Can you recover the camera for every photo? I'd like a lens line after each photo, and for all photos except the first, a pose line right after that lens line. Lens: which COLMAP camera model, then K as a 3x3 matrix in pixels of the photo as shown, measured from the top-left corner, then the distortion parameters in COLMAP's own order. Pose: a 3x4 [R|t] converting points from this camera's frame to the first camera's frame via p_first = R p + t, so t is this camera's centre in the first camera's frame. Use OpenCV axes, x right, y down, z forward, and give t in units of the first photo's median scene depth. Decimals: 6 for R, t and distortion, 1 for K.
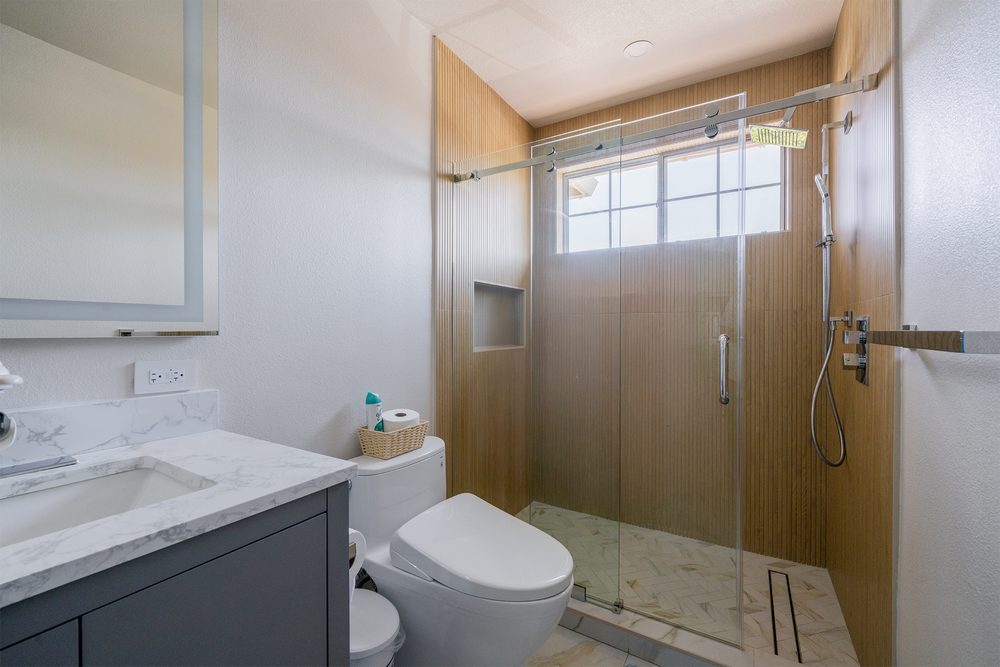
lens RADIAL K [[412.0, 0, 500.0], [0, 412.0, 333.5], [0, 0, 1]] dist [-0.001289, 0.000000]
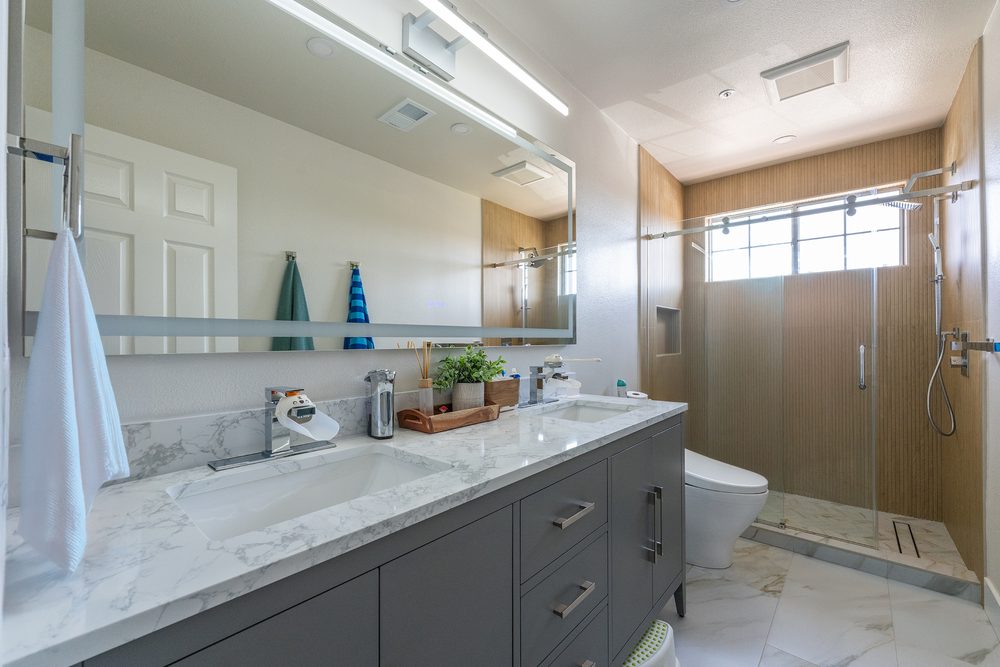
lens RADIAL K [[422.9, 0, 502.4], [0, 422.9, 339.0], [0, 0, 1]] dist [0.000634, 0.000423]
pose [[0.989544, -0.002562, -0.144206, -0.409013], [0.001119, 0.999948, -0.010087, -0.001473], [0.144224, 0.009820, 0.989496, -0.556954]]
